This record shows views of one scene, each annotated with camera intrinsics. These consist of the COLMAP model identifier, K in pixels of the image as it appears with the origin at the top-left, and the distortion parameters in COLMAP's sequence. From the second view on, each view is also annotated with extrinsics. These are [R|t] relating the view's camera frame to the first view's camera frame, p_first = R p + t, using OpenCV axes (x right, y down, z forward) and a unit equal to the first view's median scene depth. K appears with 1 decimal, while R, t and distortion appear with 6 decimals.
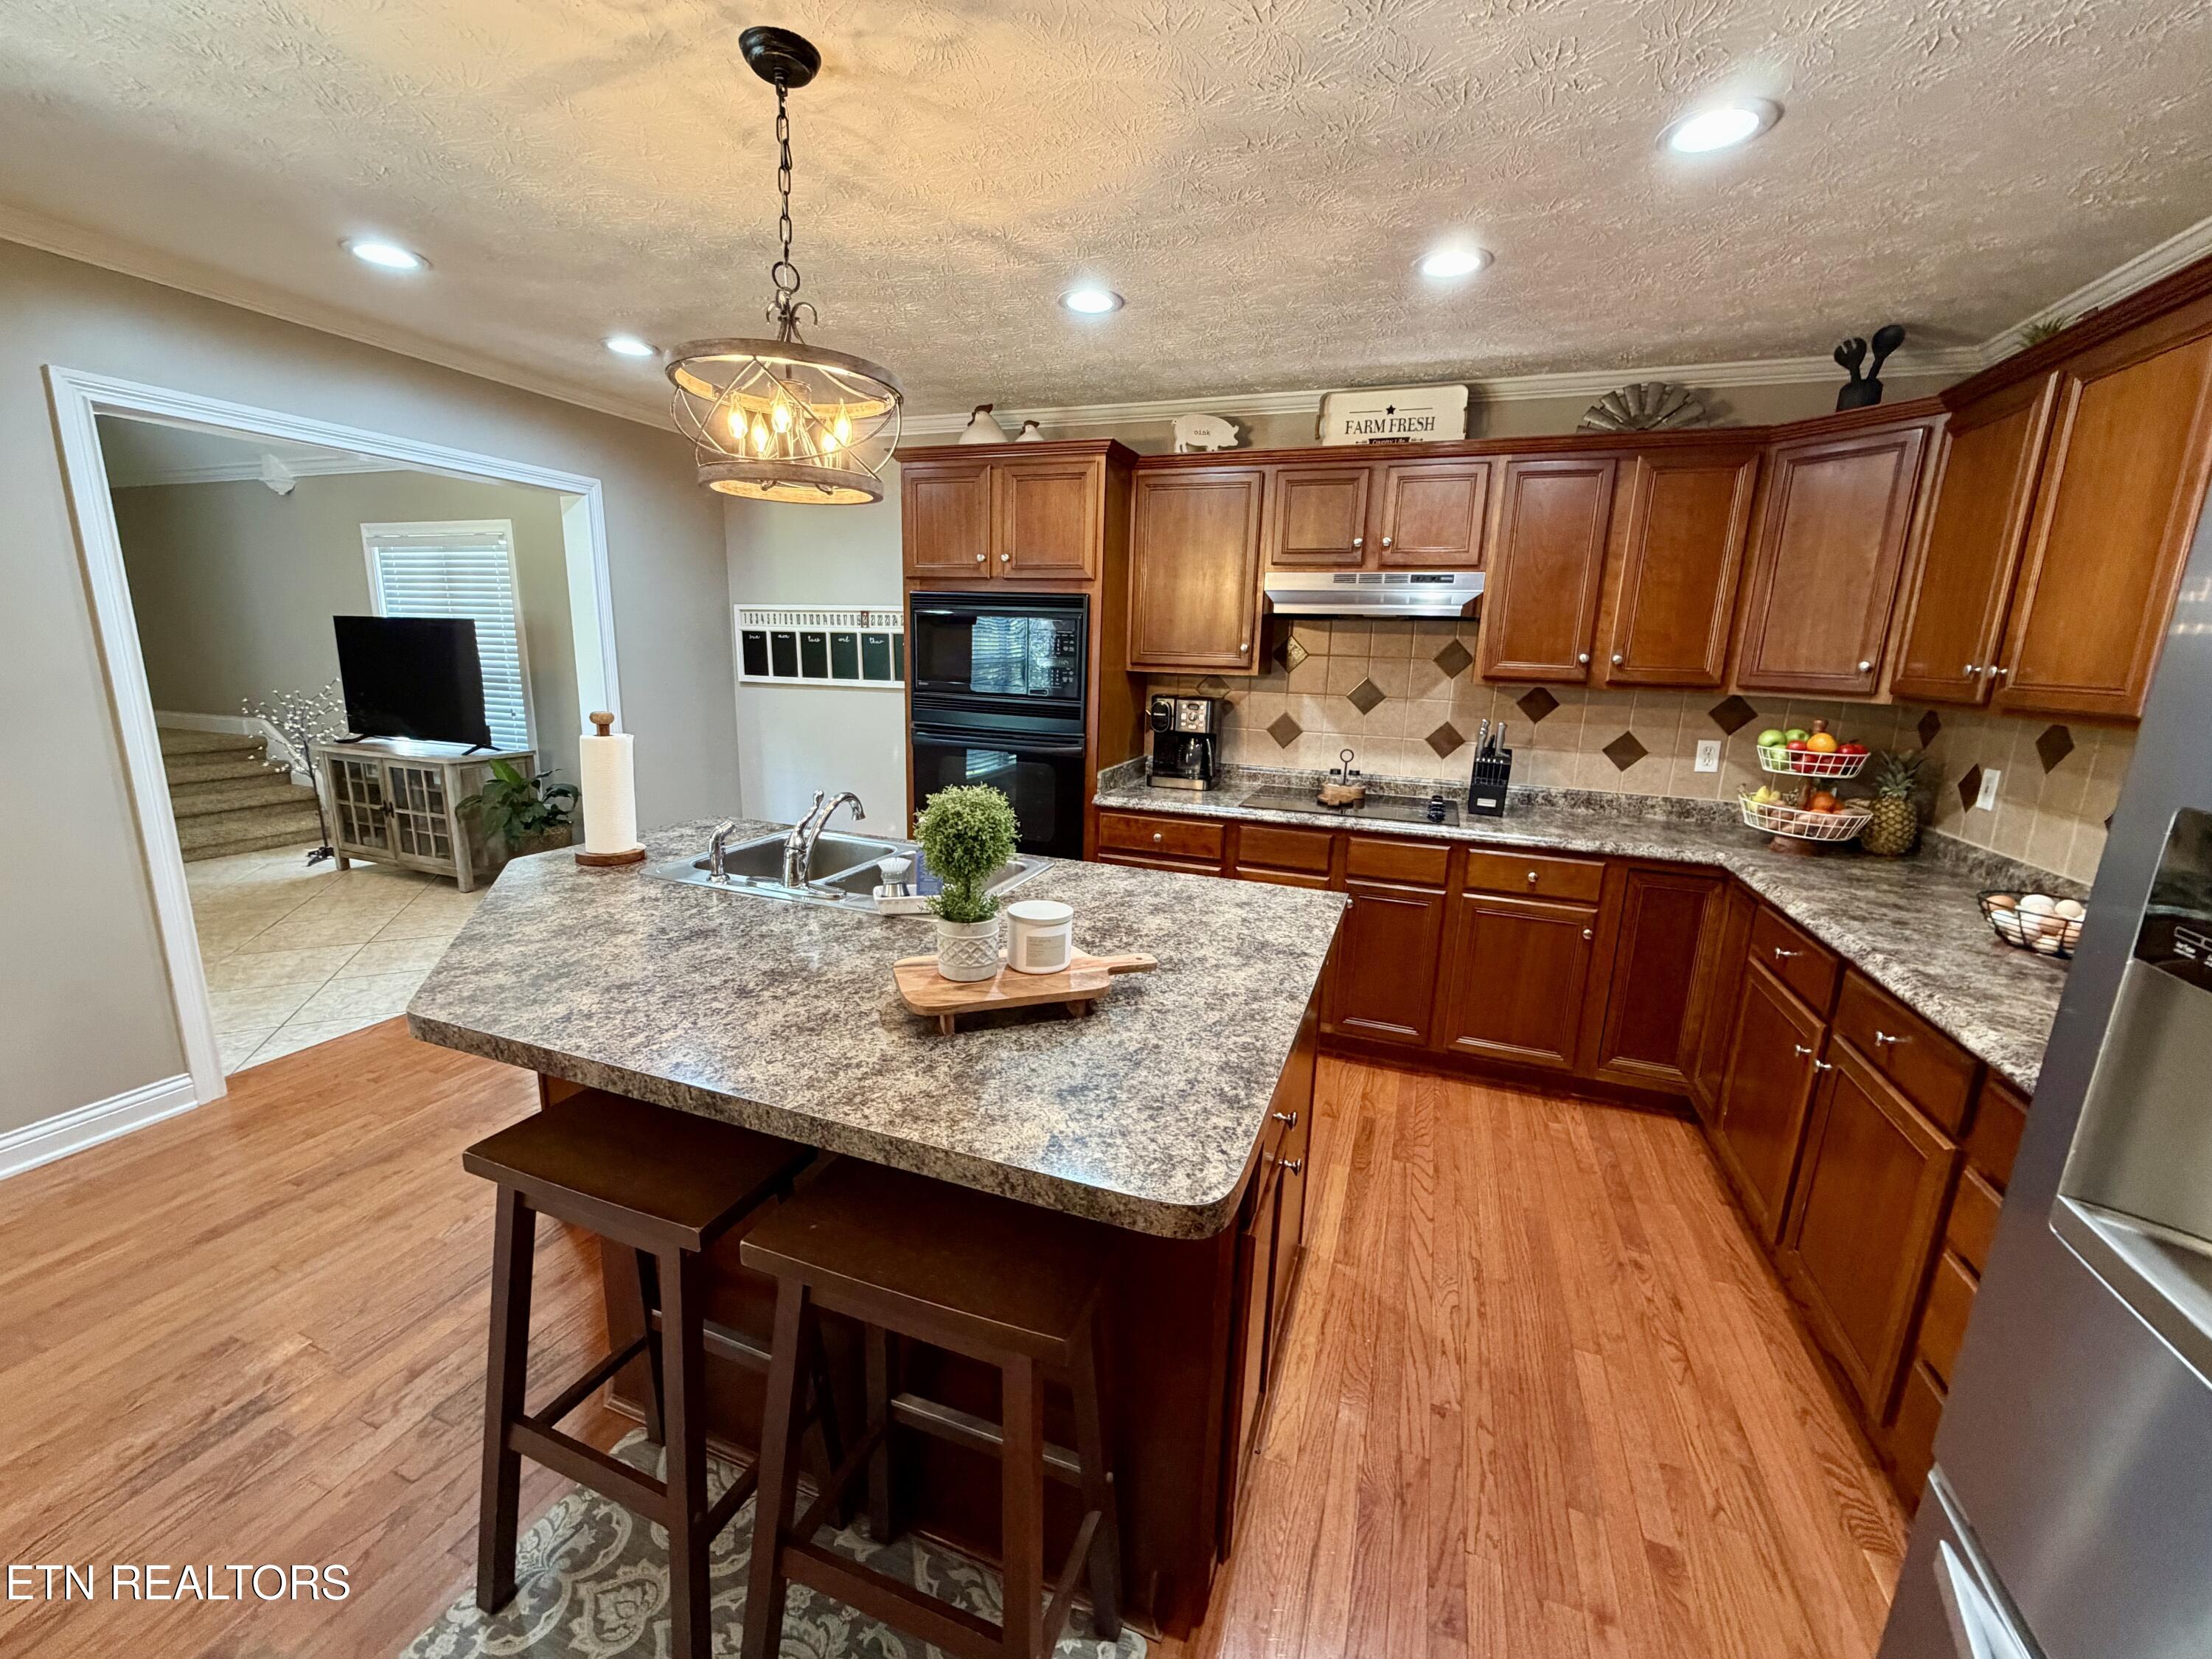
lens RADIAL K [[880.9, 0, 1103.3], [0, 880.9, 829.5], [0, 0, 1]] dist [0.000309, -0.000138]
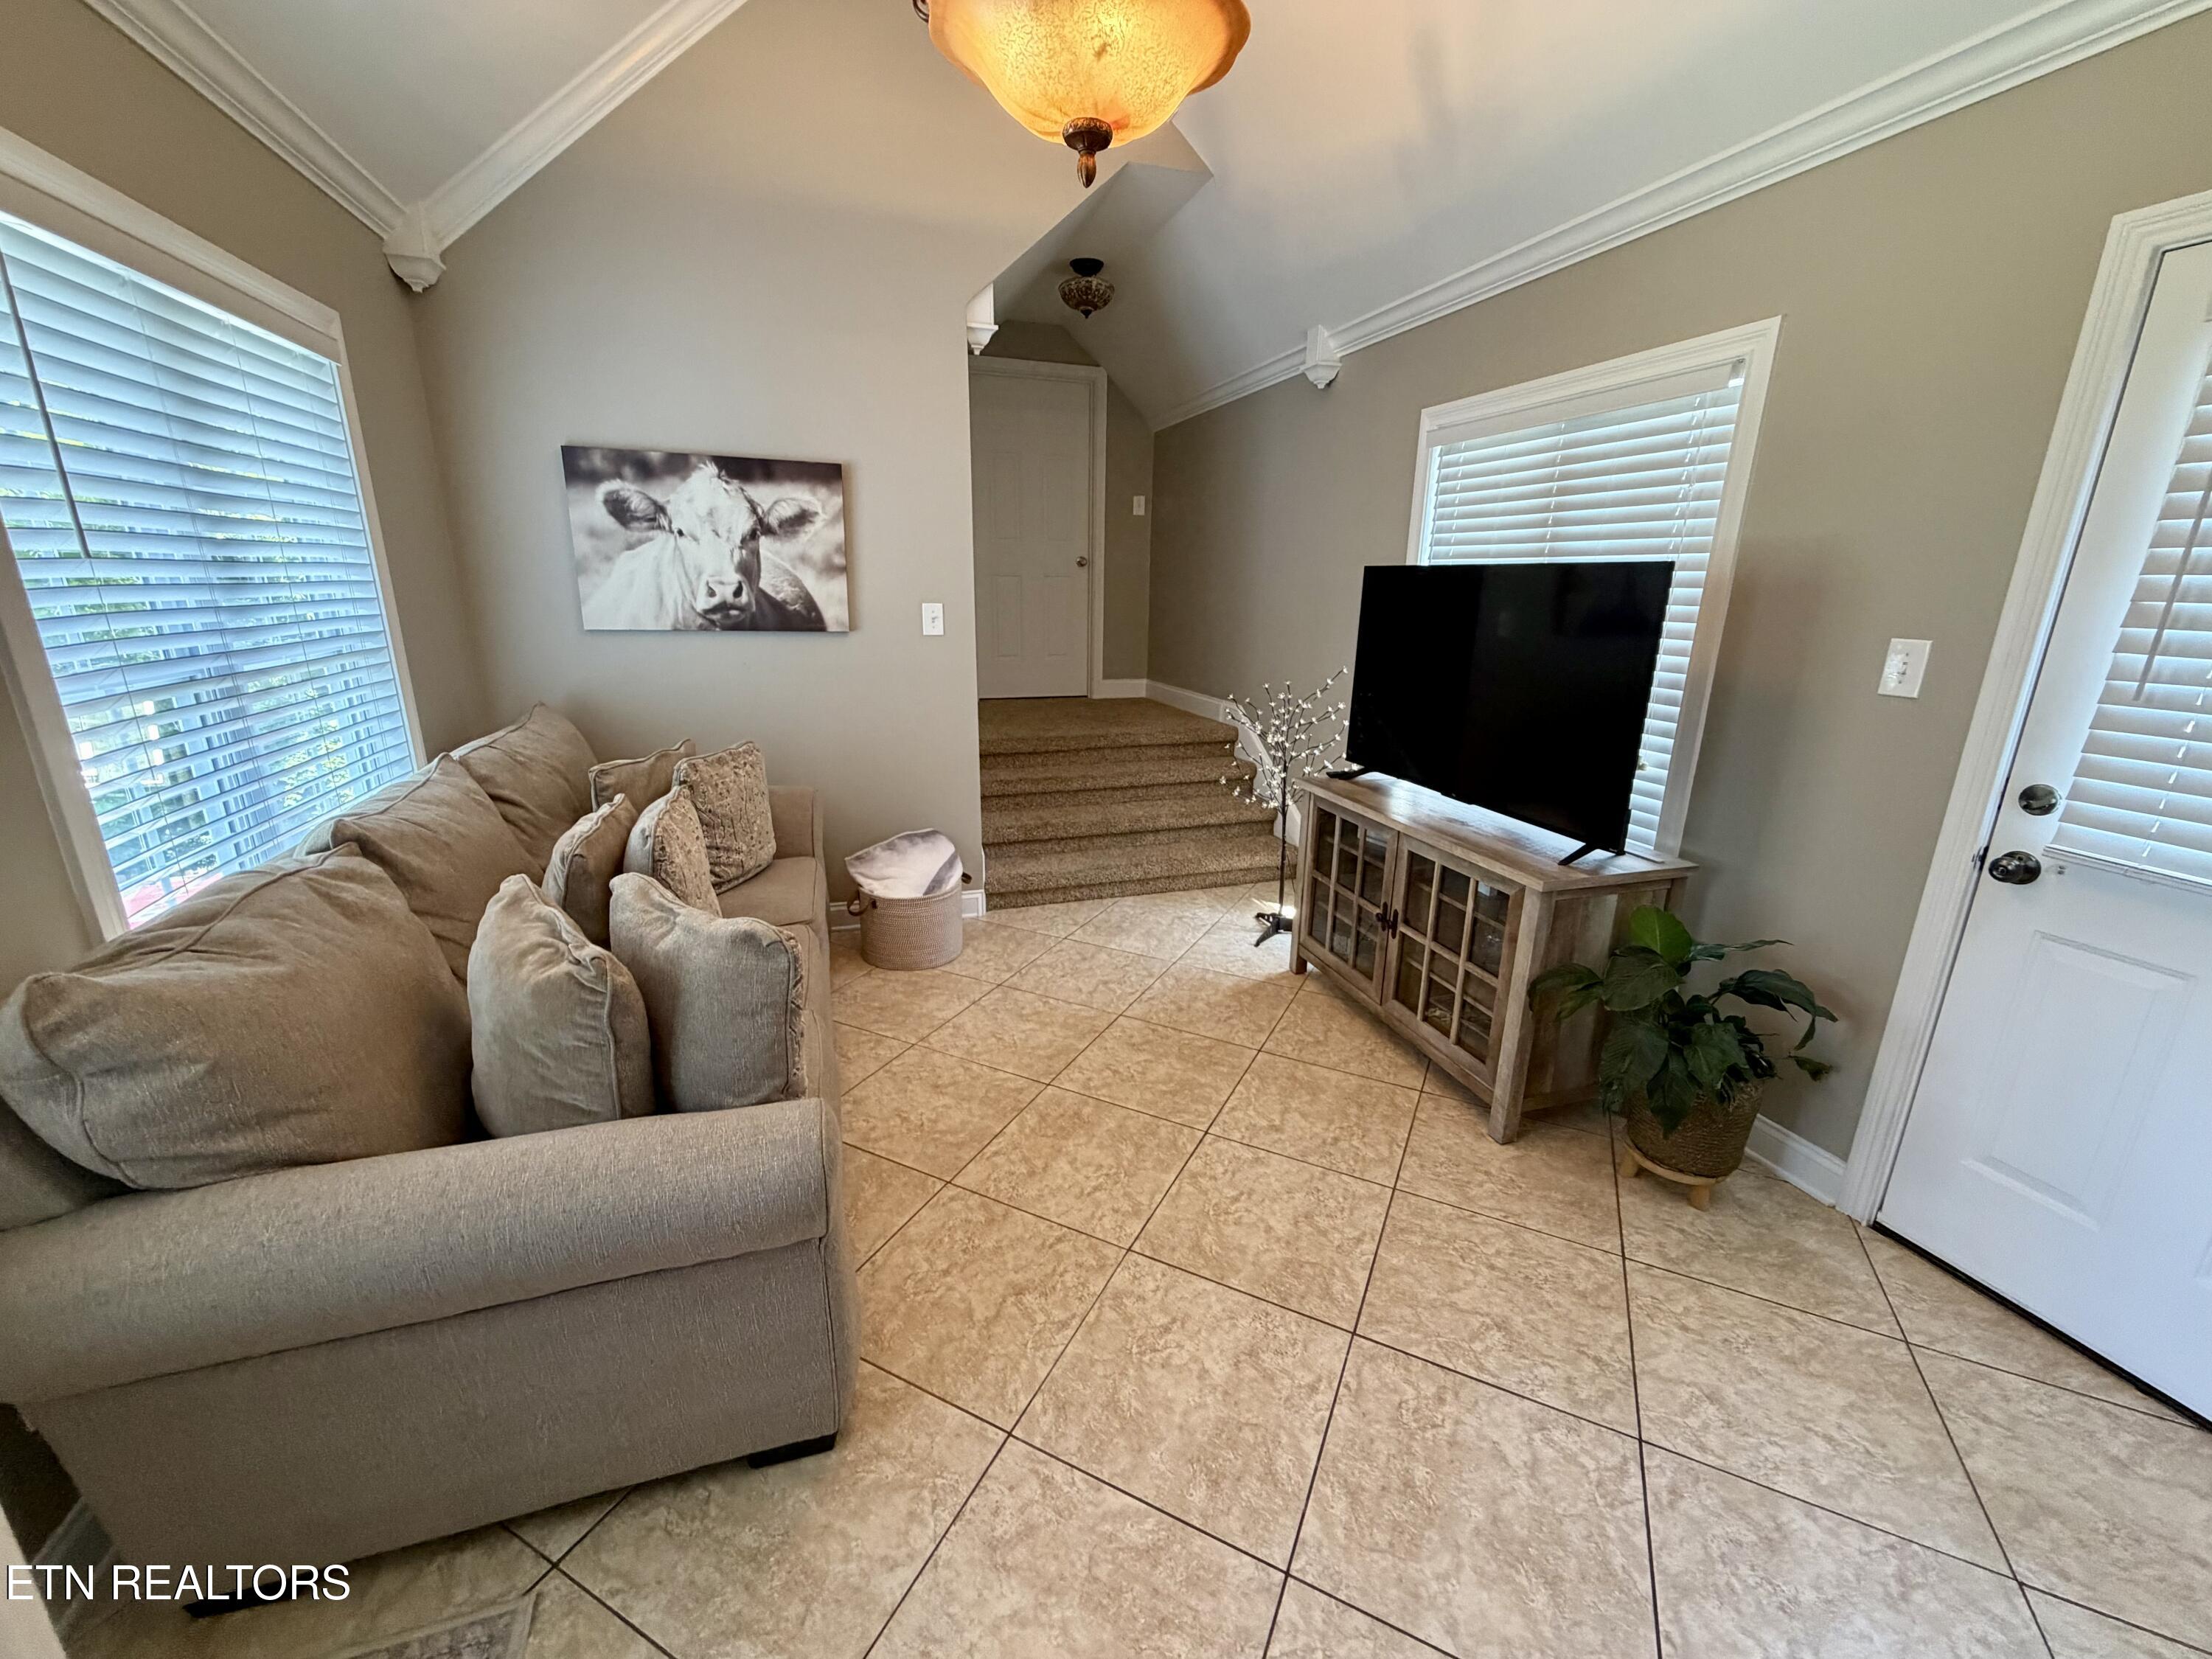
lens RADIAL K [[880.9, 0, 1109.1], [0, 880.9, 825.1], [0, 0, 1]] dist [0.000309, -0.000138]
pose [[0.630393, 0.193328, -0.751817, -0.833823], [-0.159246, 0.980101, 0.118503, -0.189051], [0.759767, 0.045020, 0.648635, 0.815752]]
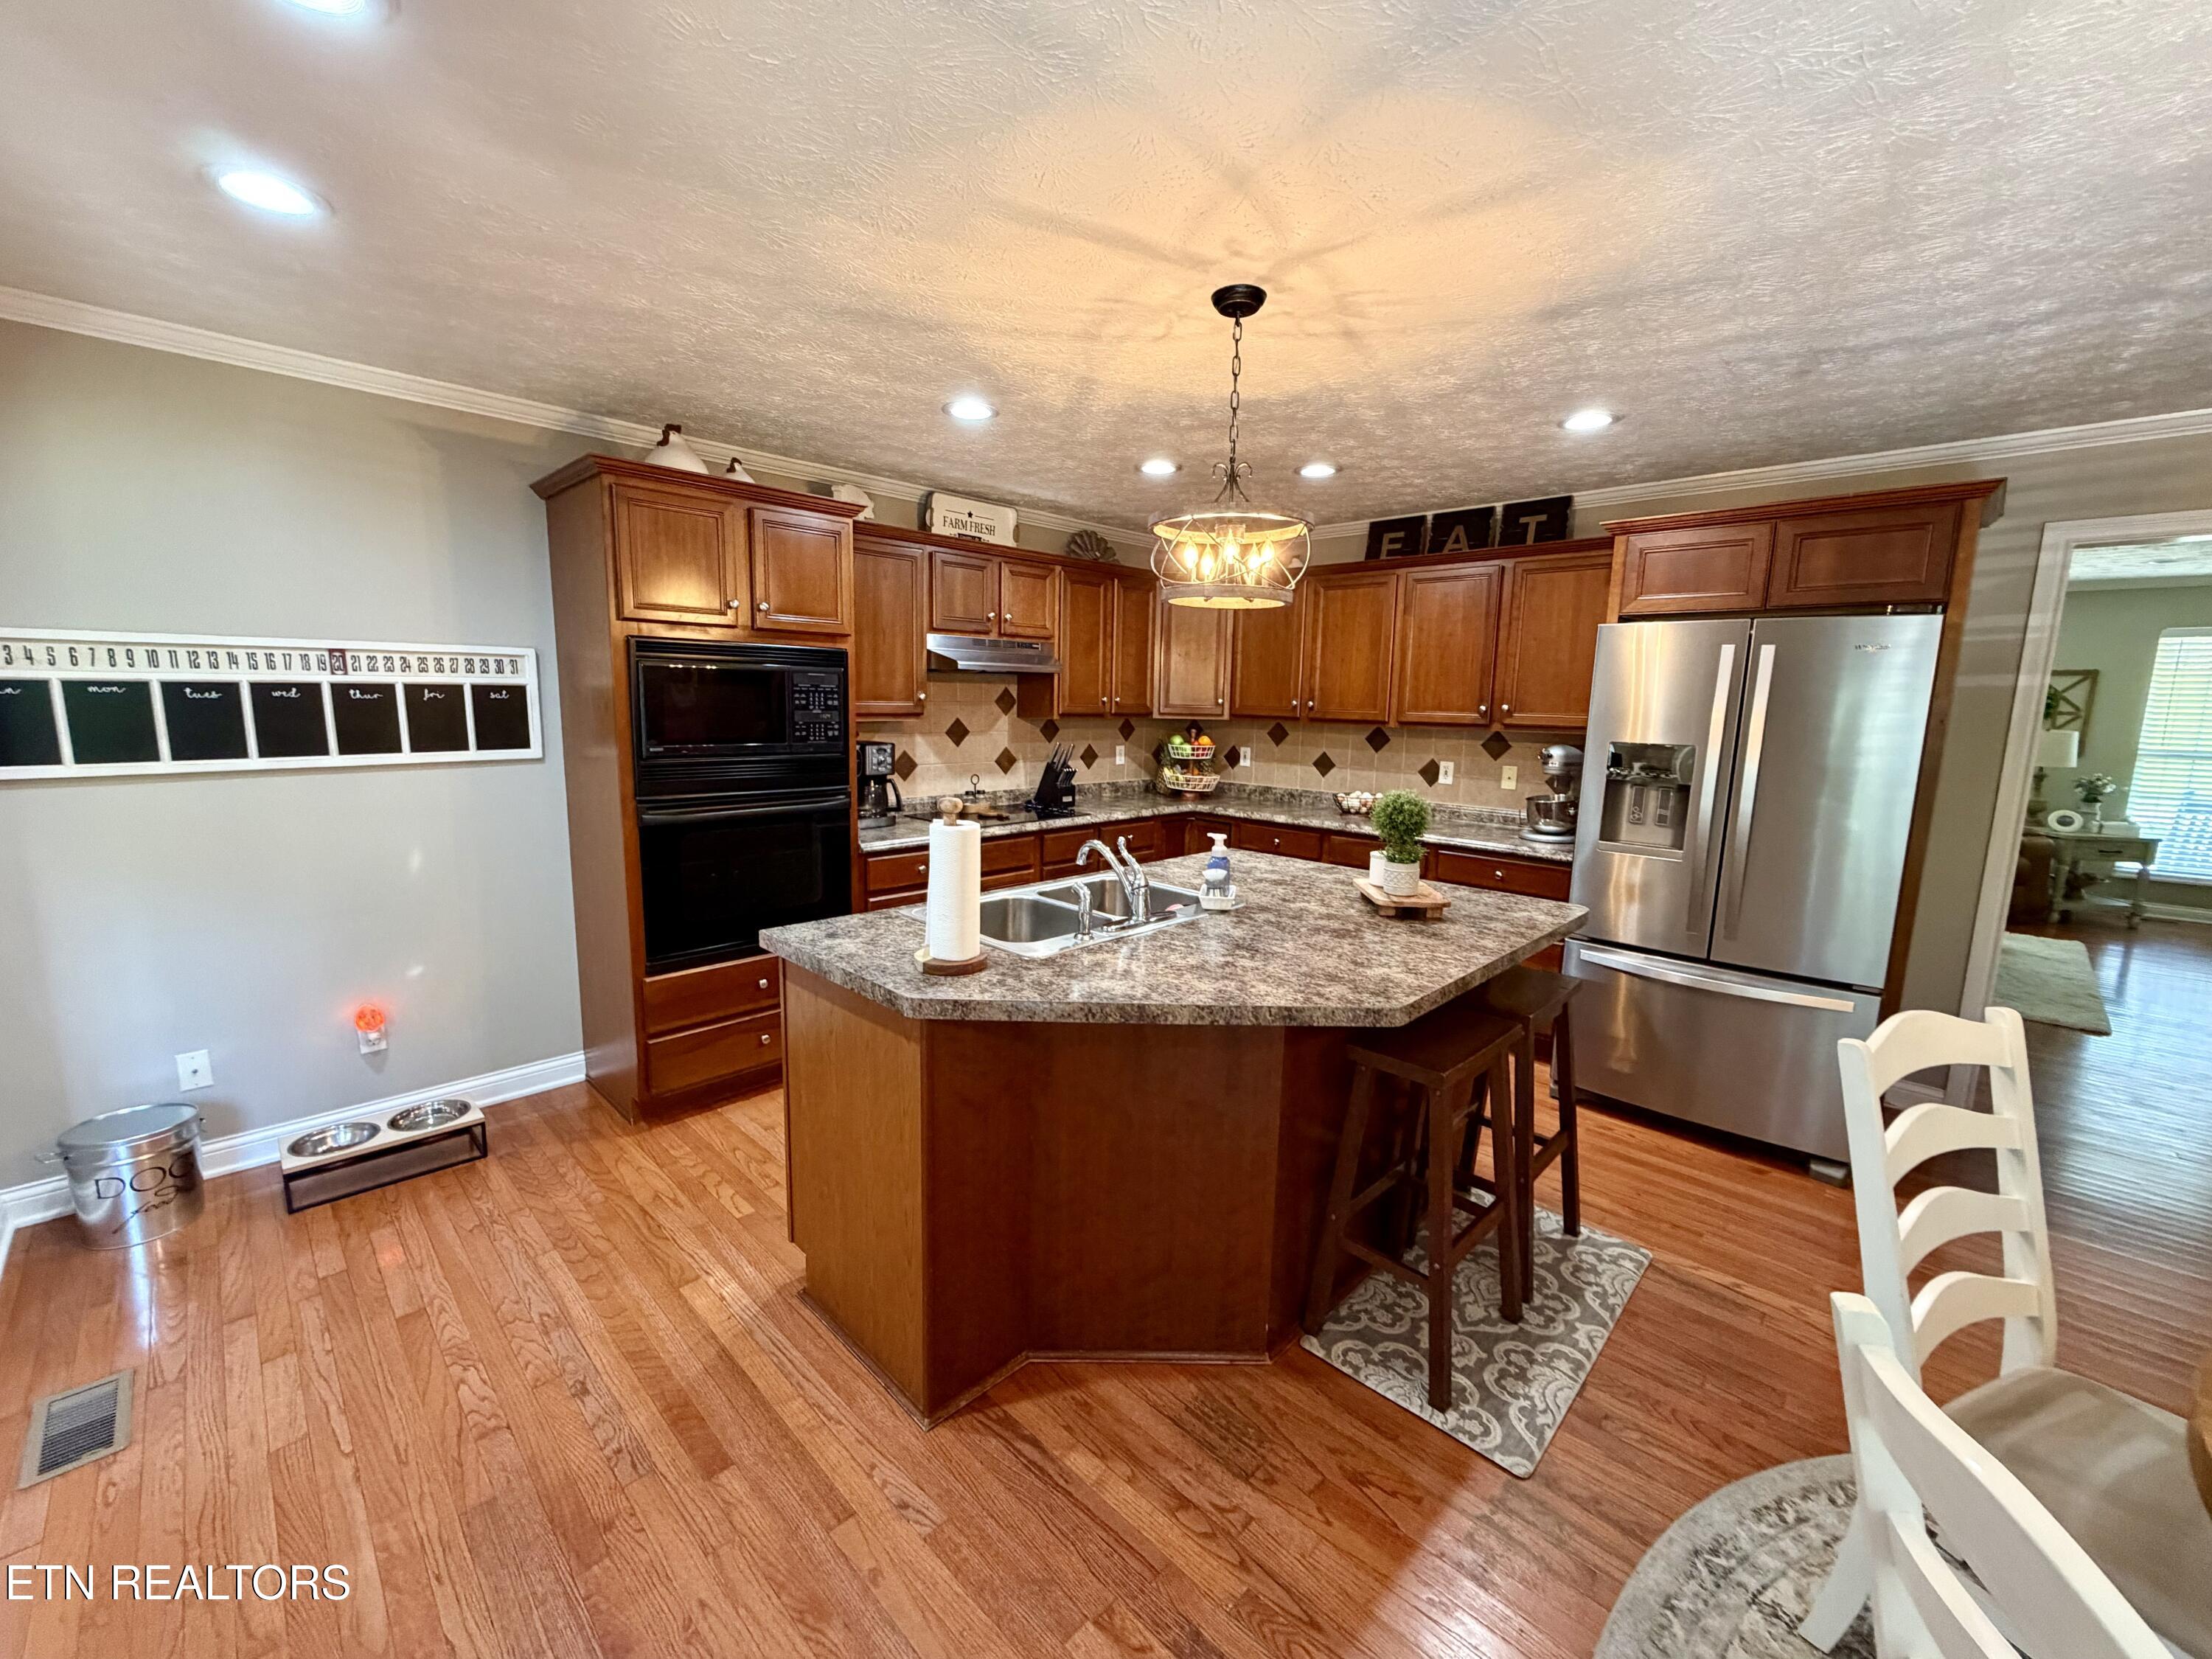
lens RADIAL K [[880.9, 0, 1103.2], [0, 880.9, 829.0], [0, 0, 1]] dist [0.000309, -0.000138]
pose [[0.408194, -0.158962, 0.898949, -0.840524], [0.181236, 0.979233, 0.090863, -0.100947], [-0.894724, 0.125833, 0.428527, 0.318674]]
